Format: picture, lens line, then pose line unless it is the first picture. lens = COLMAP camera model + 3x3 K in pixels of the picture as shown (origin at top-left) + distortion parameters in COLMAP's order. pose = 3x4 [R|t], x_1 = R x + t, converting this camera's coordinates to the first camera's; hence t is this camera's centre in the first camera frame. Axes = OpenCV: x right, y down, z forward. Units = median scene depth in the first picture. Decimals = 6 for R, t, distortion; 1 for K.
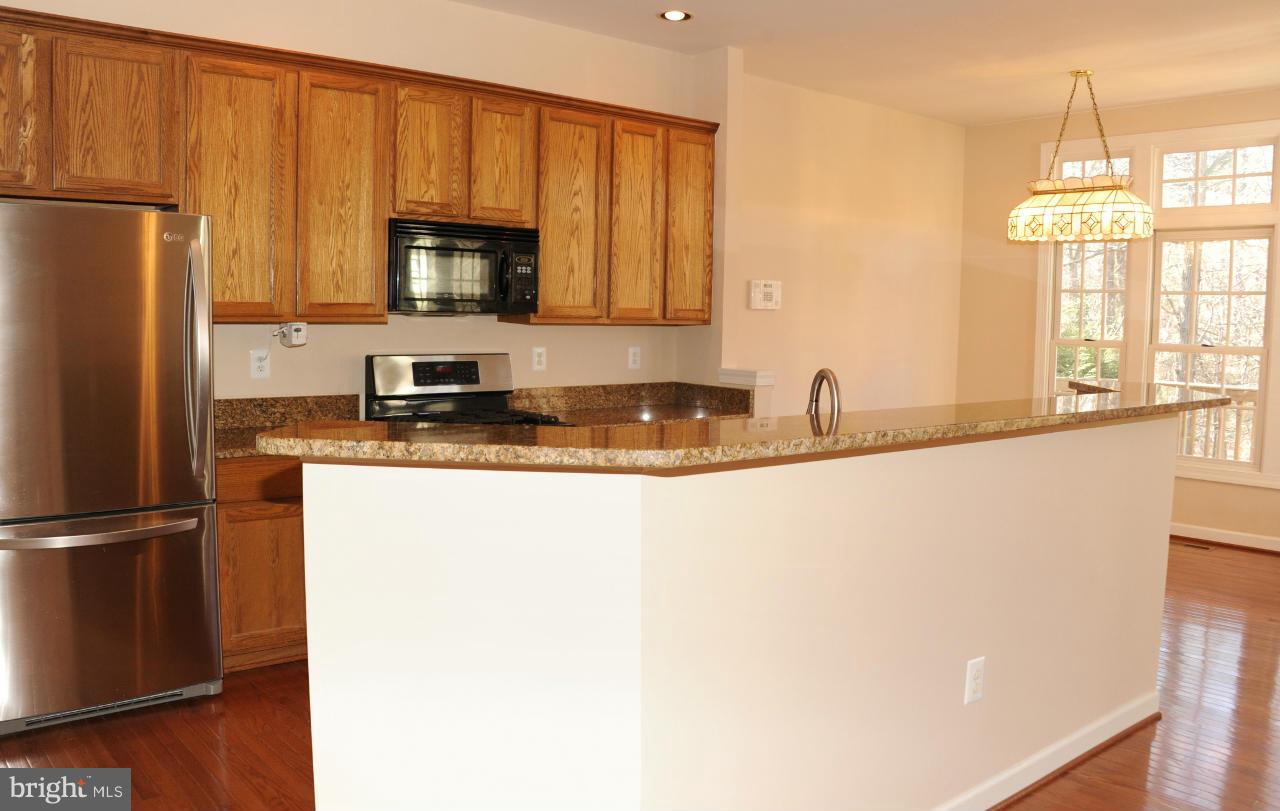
lens RADIAL K [[1057.3, 0, 640.0], [0, 1057.3, 405.5], [0, 0, 1]] dist [-0.153815, 0.009661]
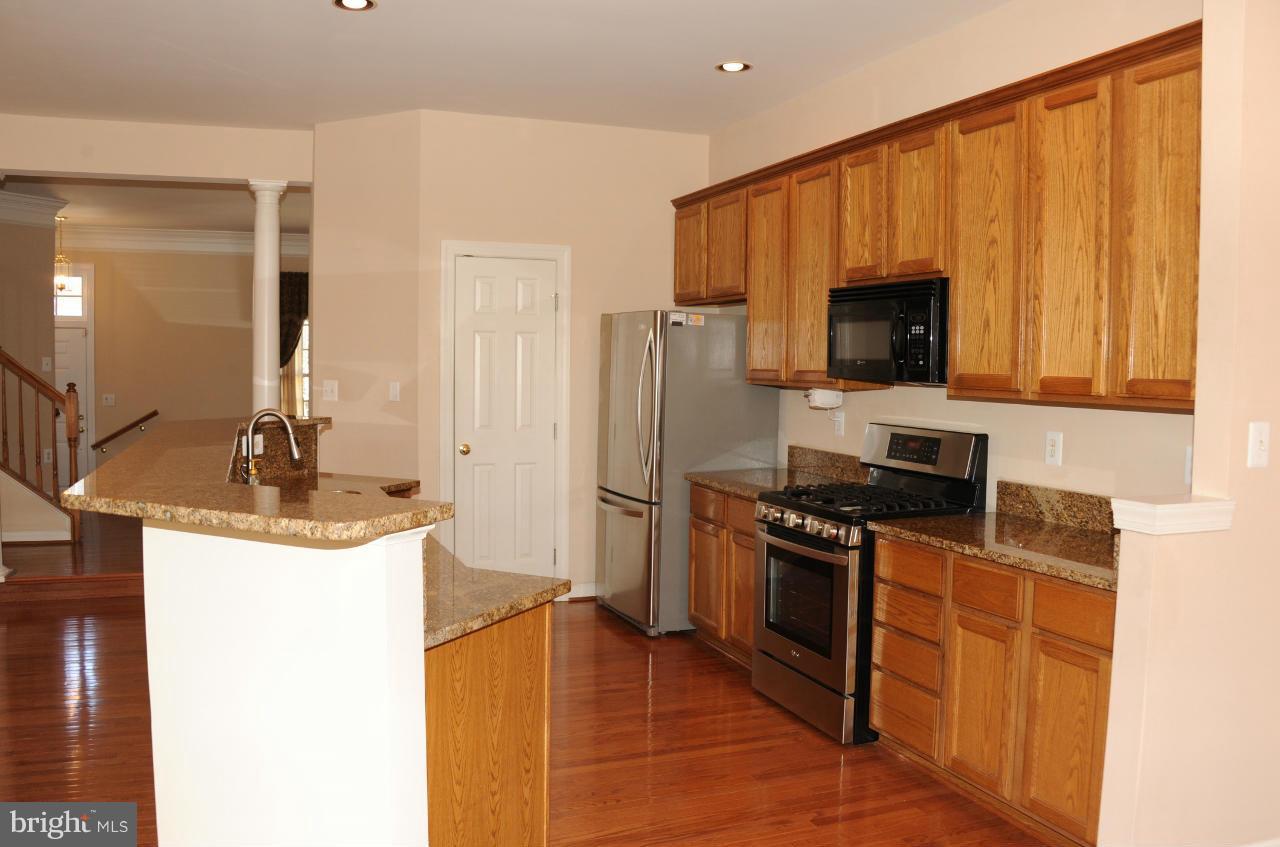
lens RADIAL K [[1023.5, 0, 640.0], [0, 1023.5, 423.5], [0, 0, 1]] dist [-0.149390, 0.051409]
pose [[-0.322346, 0.033552, -0.946027, 0.714863], [-0.101475, 0.992388, 0.069772, -0.089073], [0.941167, 0.118488, -0.316488, 1.054778]]
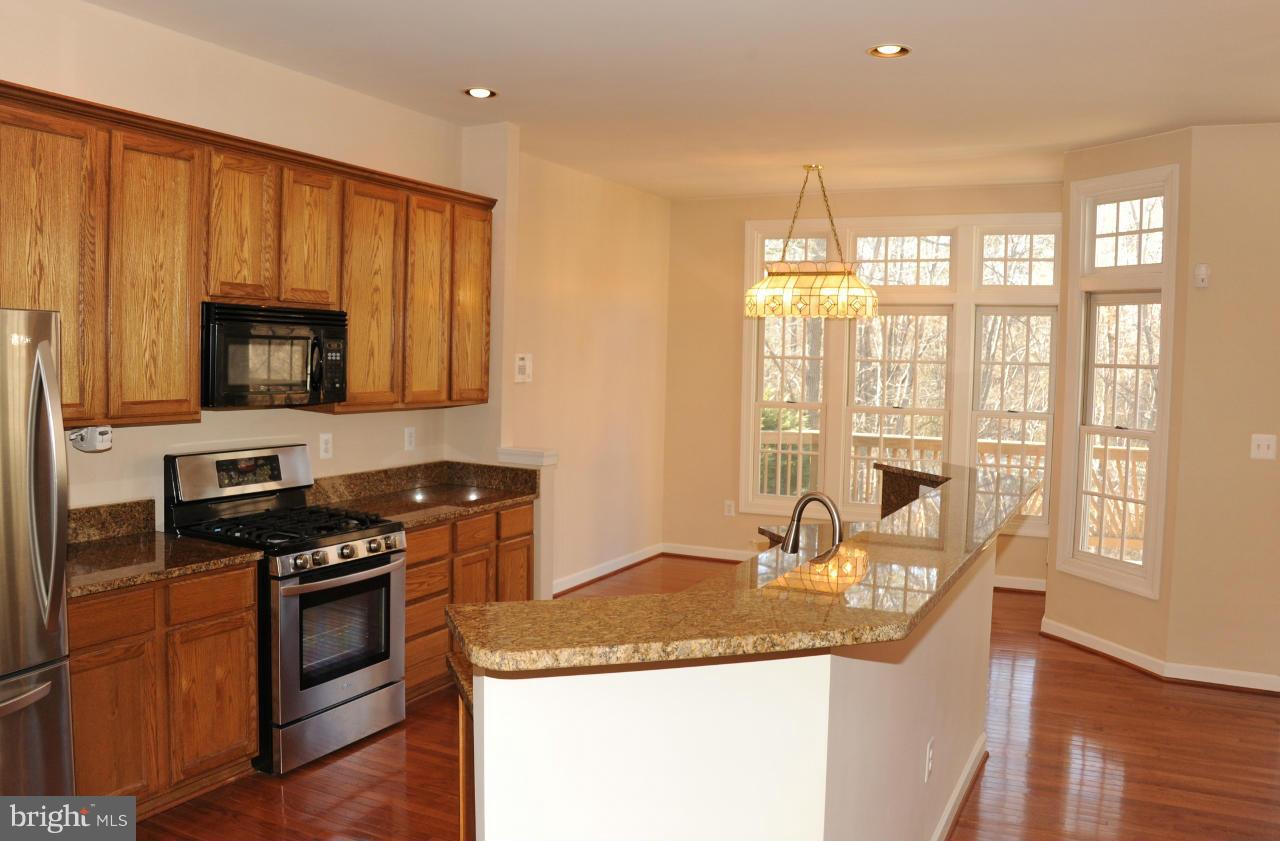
lens RADIAL K [[1043.9, 0, 640.0], [0, 1043.9, 420.5], [0, 0, 1]] dist [-0.164705, 0.088023]
pose [[0.916803, -0.020077, 0.398836, -0.225510], [0.025781, 0.999628, -0.008942, -0.057217], [-0.398508, 0.018480, 0.916979, 0.062631]]
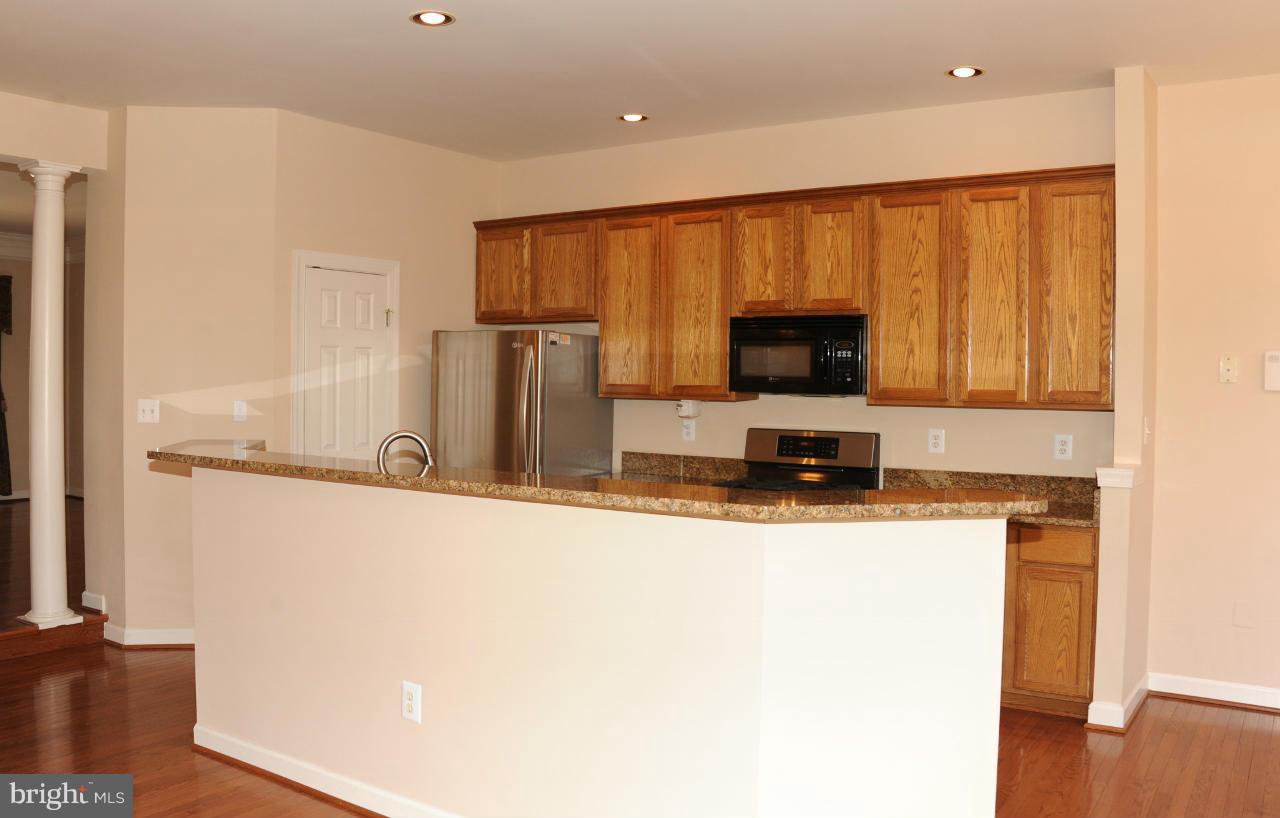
lens RADIAL K [[1047.4, 0, 640.0], [0, 1047.4, 409.0], [0, 0, 1]] dist [-0.143501, 0.003048]
pose [[0.275556, 0.012209, -0.961208, 0.851232], [-0.090061, 0.995849, -0.013169, -0.040494], [0.957057, 0.090196, 0.275511, 0.514400]]
